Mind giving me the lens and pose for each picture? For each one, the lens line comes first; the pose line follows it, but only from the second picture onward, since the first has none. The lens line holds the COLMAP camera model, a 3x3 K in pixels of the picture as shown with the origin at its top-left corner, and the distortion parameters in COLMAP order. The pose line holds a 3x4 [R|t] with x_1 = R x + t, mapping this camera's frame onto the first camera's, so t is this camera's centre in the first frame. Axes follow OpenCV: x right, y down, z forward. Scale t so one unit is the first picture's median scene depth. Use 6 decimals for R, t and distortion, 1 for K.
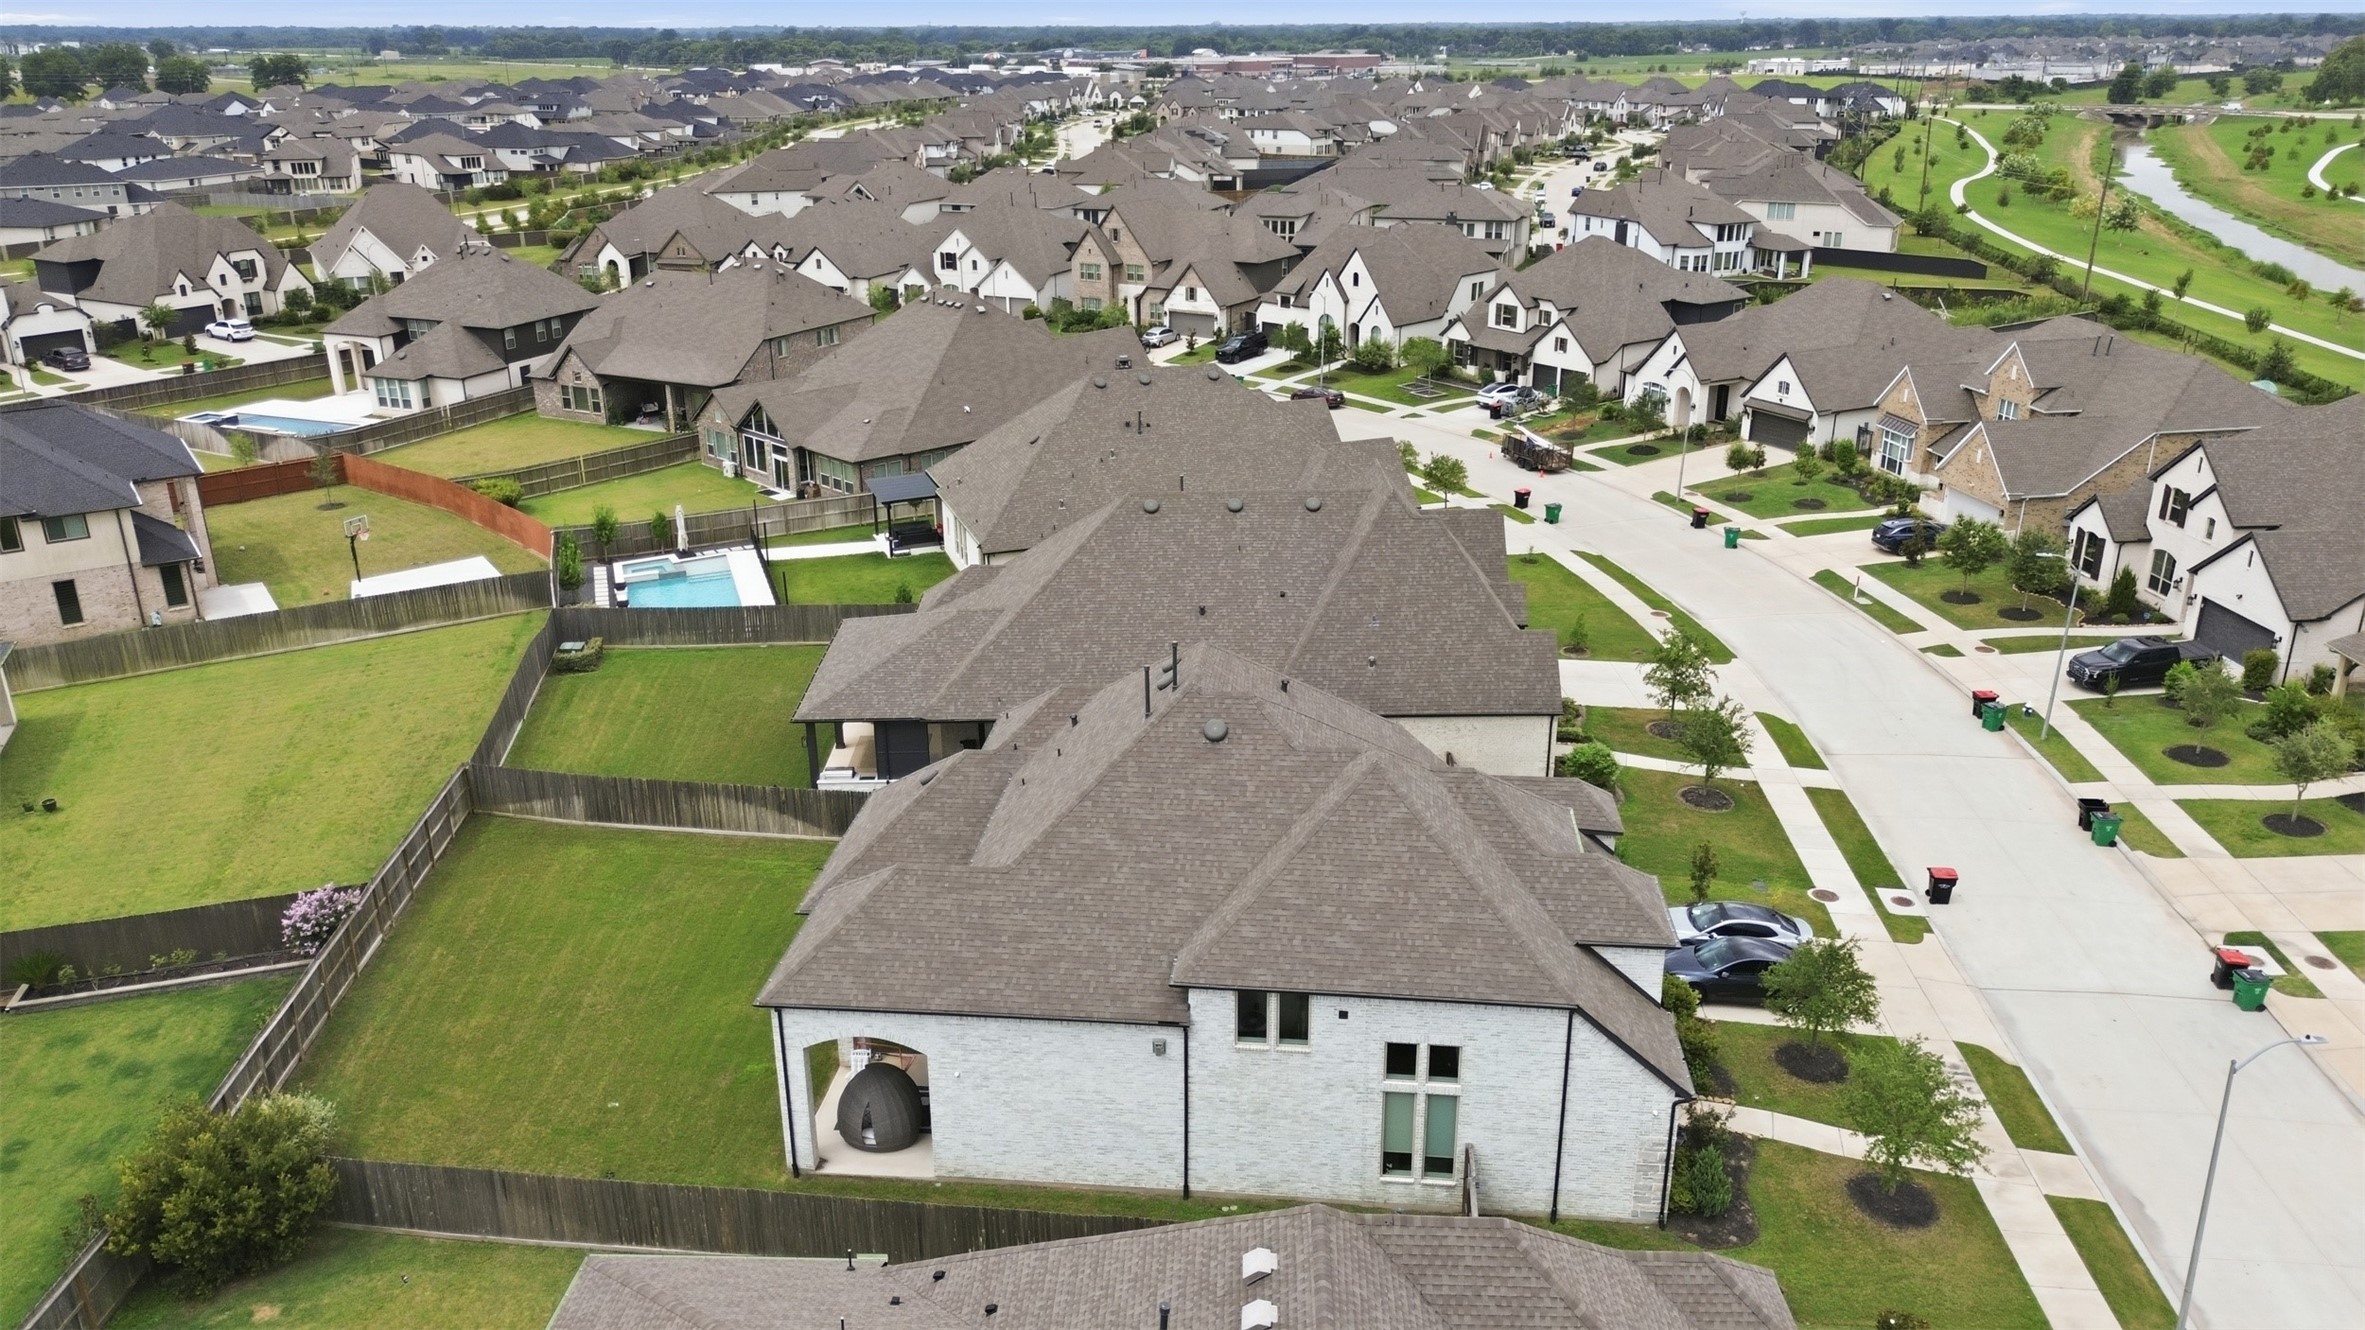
lens RADIAL K [[1673.1, 0, 1179.3], [0, 1673.1, 654.5], [0, 0, 1]] dist [0.063316, -0.059541]
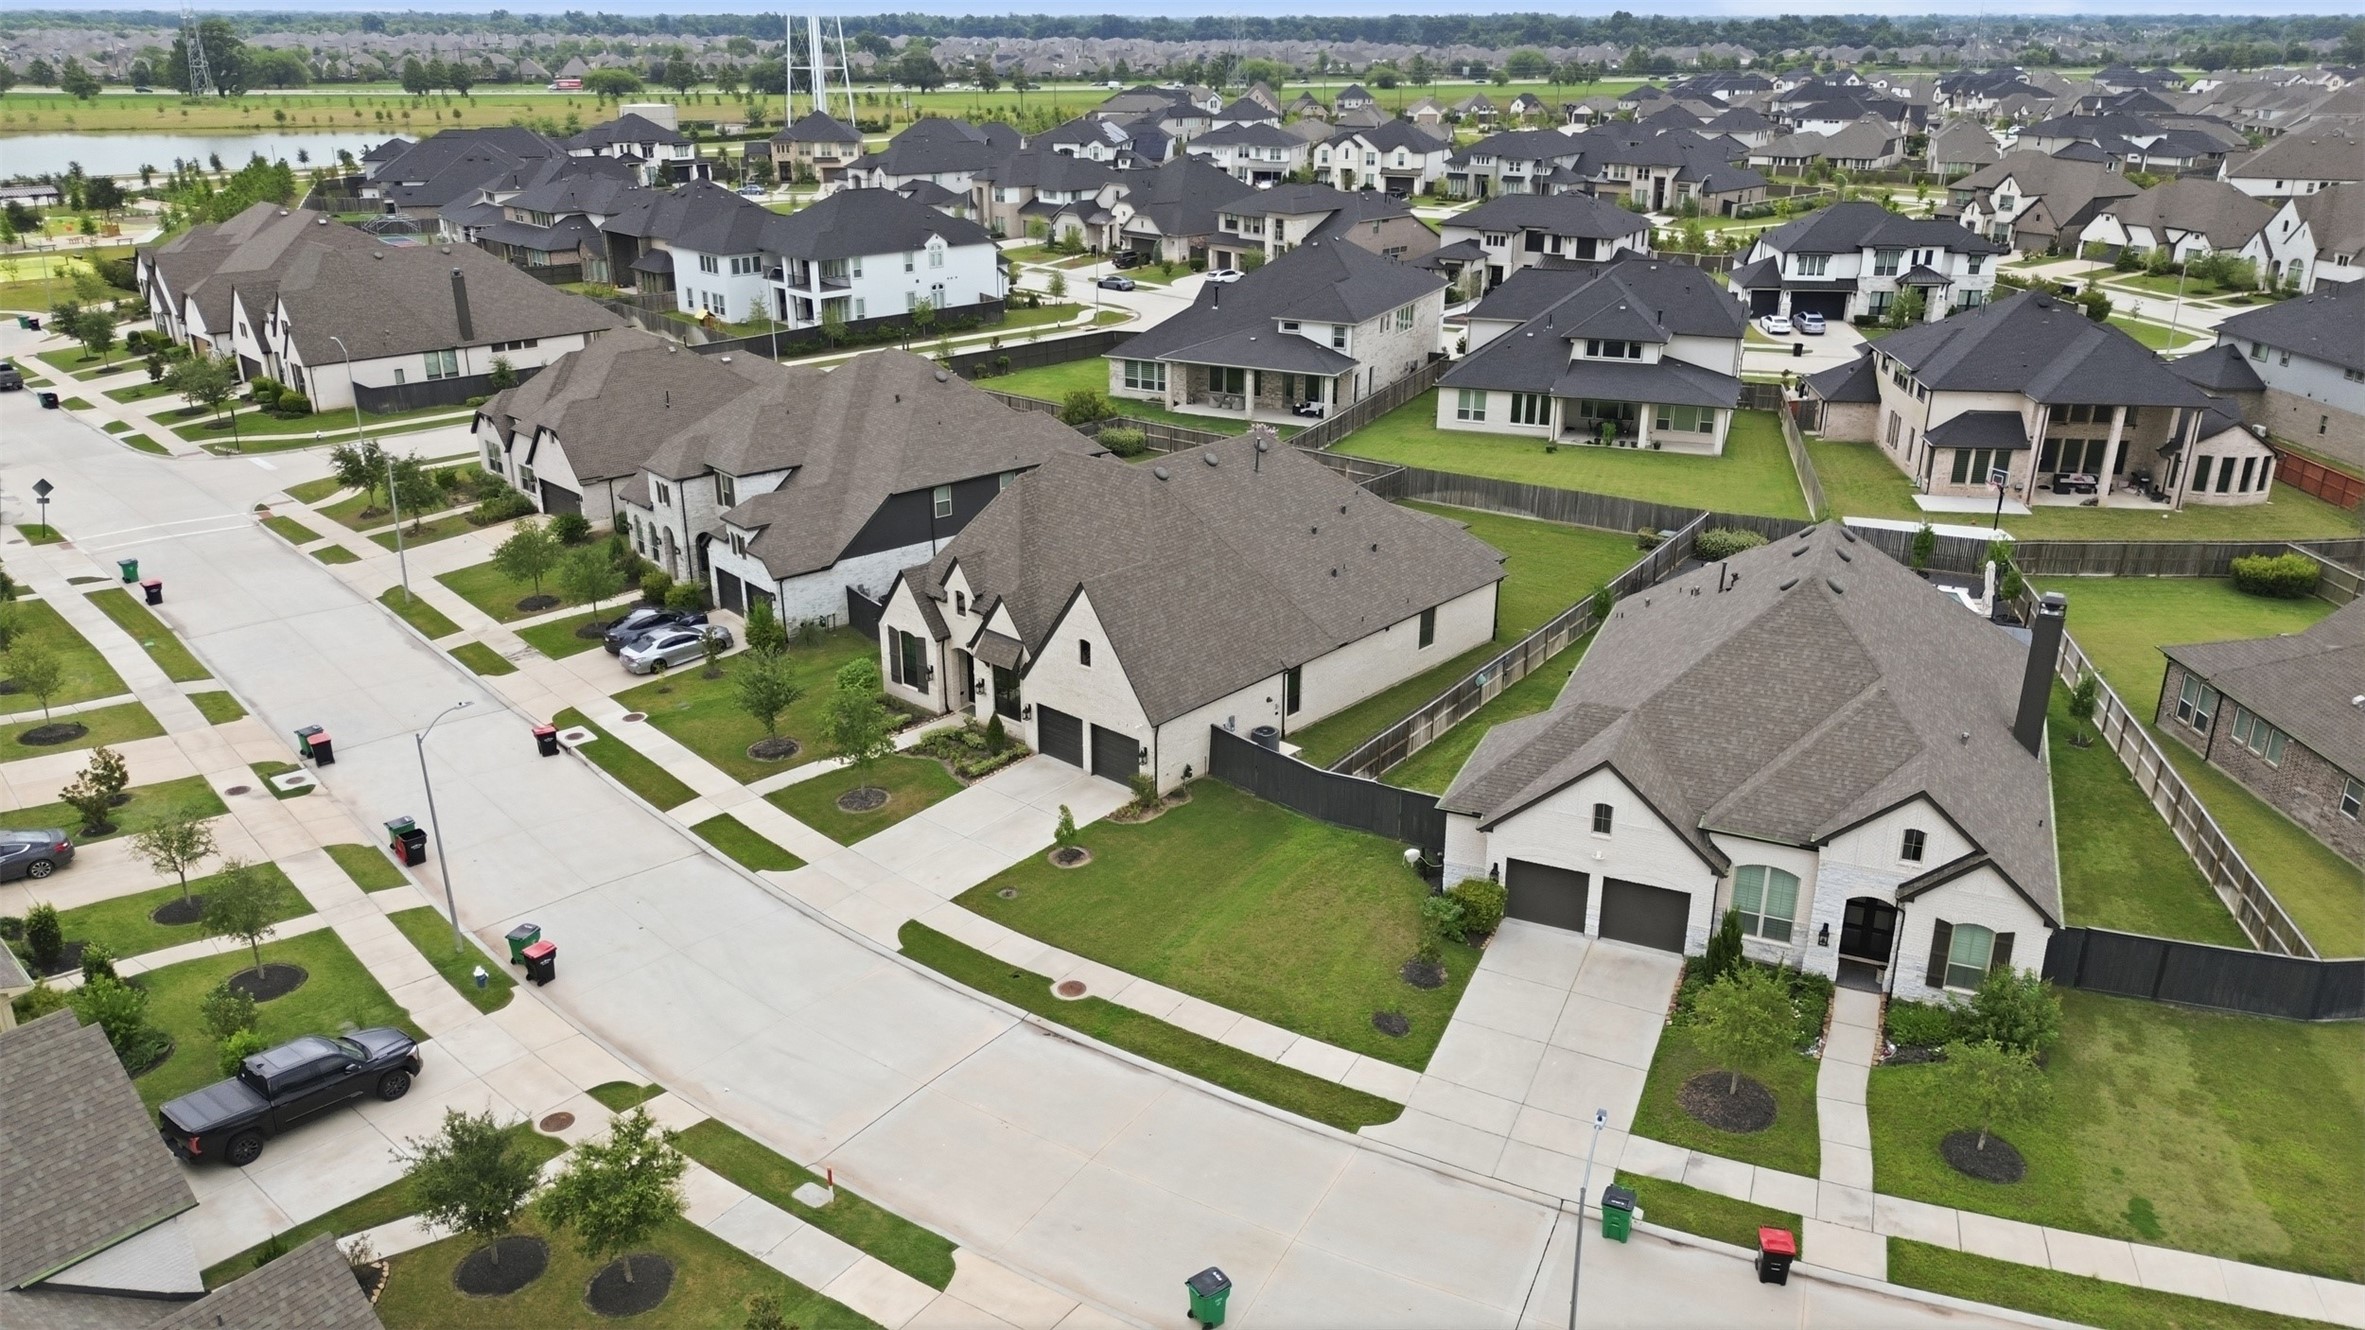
lens RADIAL K [[1673.1, 0, 1179.5], [0, 1673.1, 641.0], [0, 0, 1]] dist [0.063316, -0.059541]
pose [[-0.681244, 0.259163, -0.684647, 0.487227], [-0.253922, 0.793521, 0.553036, -0.355232], [0.686608, 0.550599, -0.474774, 0.948117]]
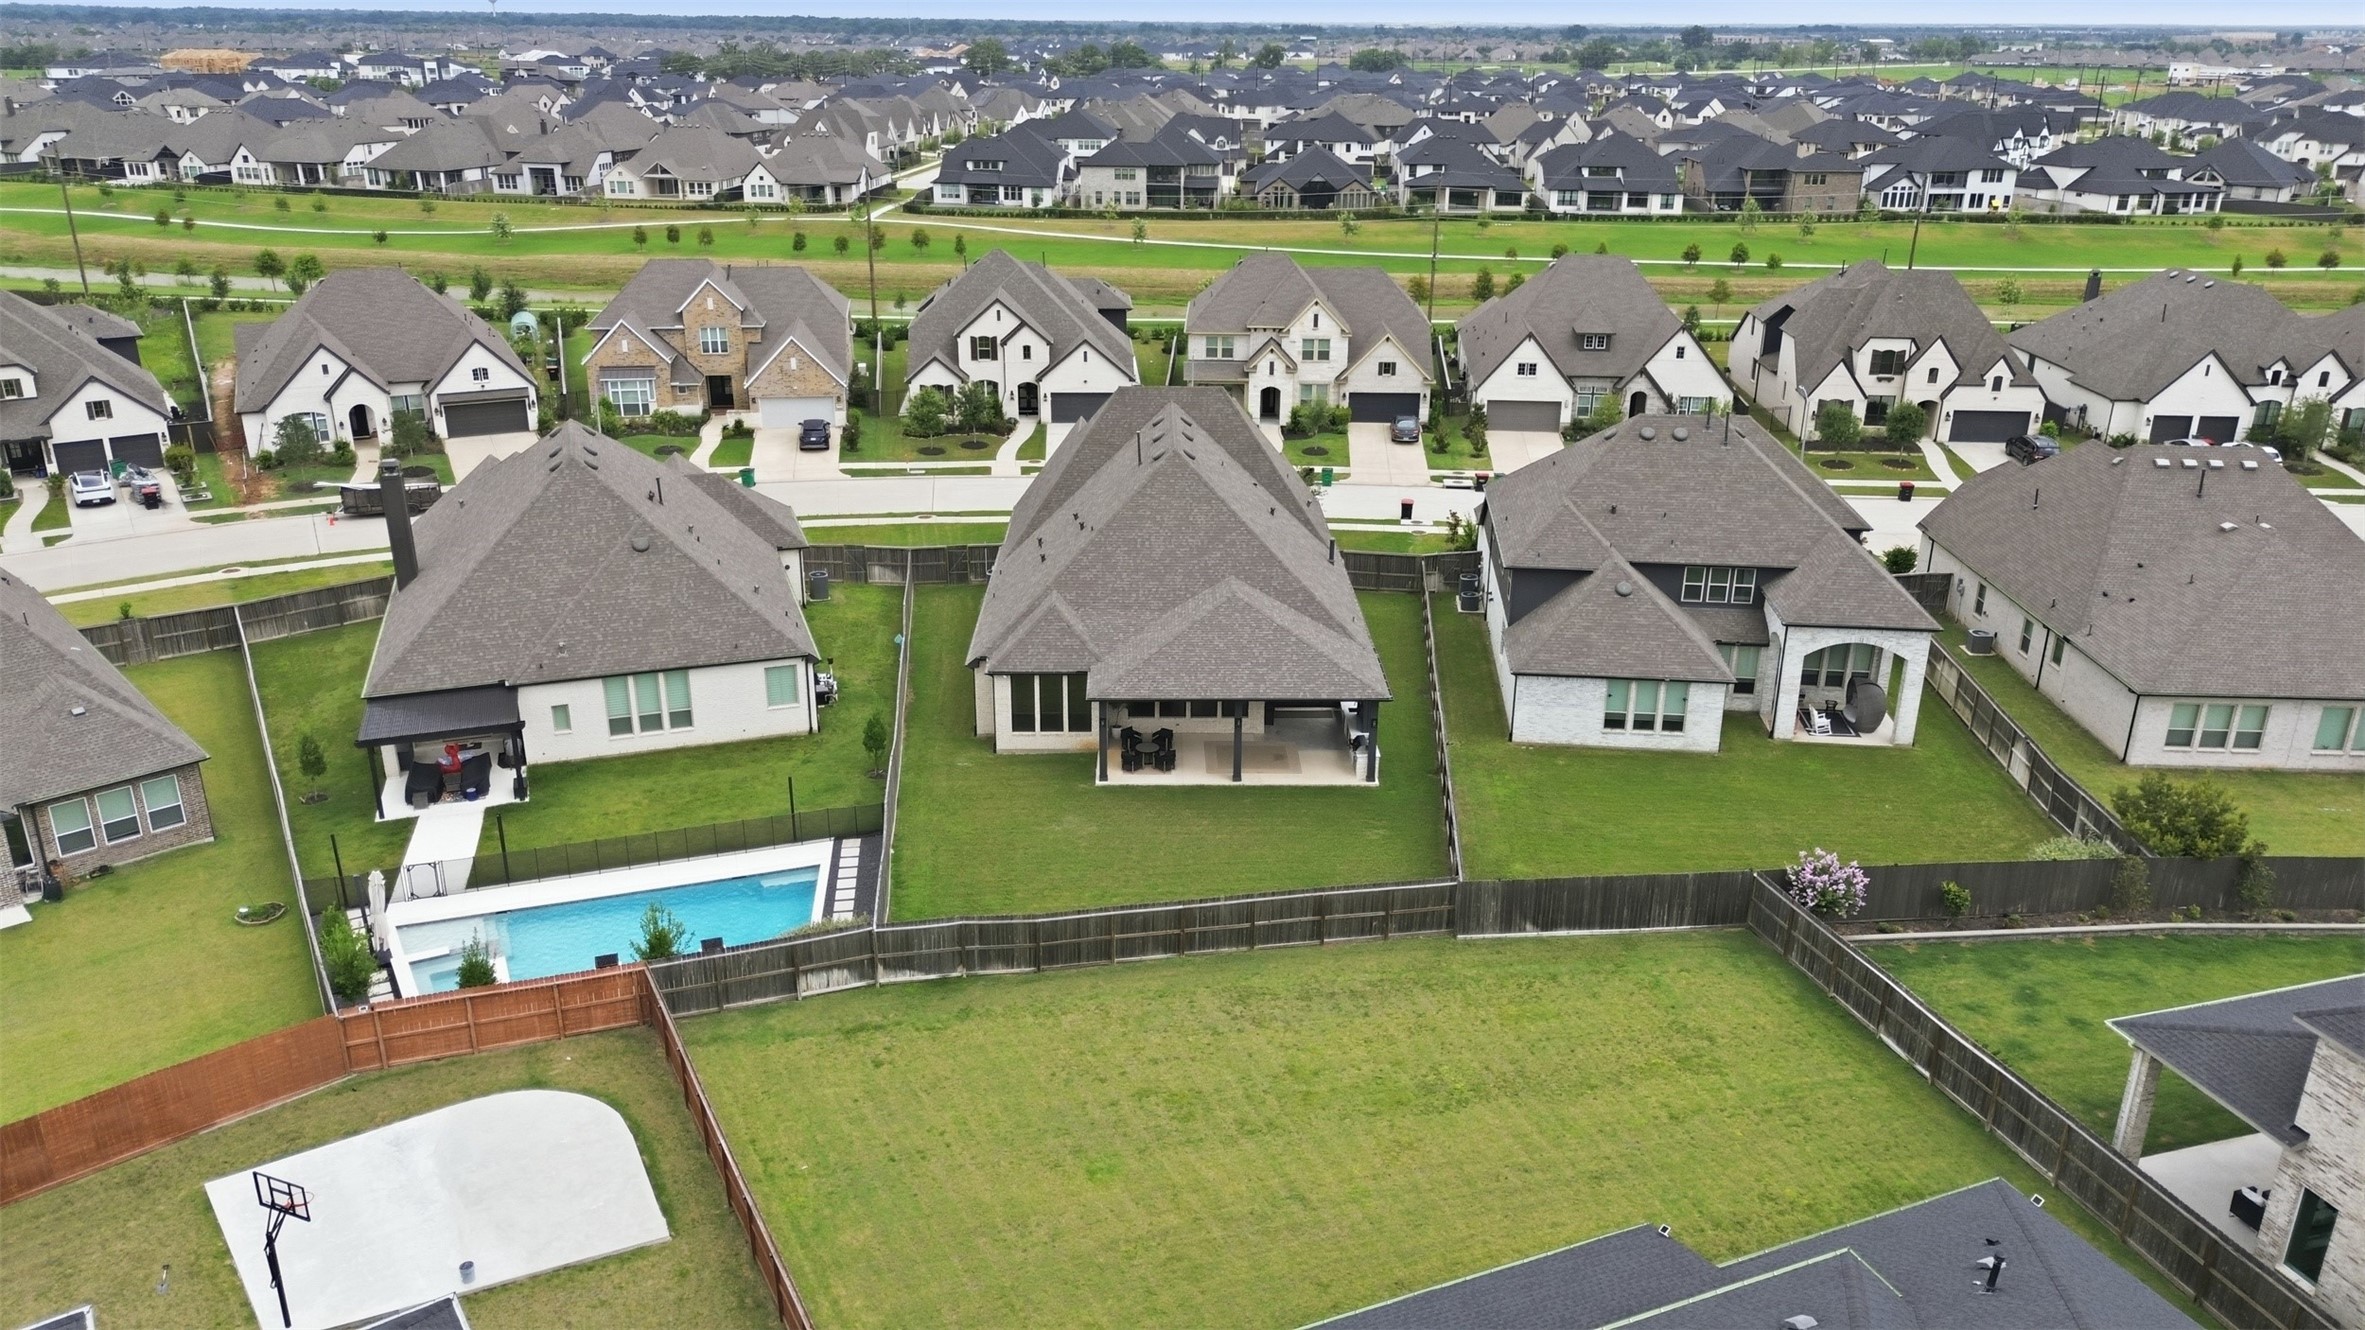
lens RADIAL K [[1673.1, 0, 1181.6], [0, 1673.1, 678.8], [0, 0, 1]] dist [0.063316, -0.059541]
pose [[0.000576, -0.357912, 0.933755, -0.647202], [0.343120, 0.877139, 0.335999, -0.195760], [-0.939291, 0.320197, 0.123312, 0.551668]]
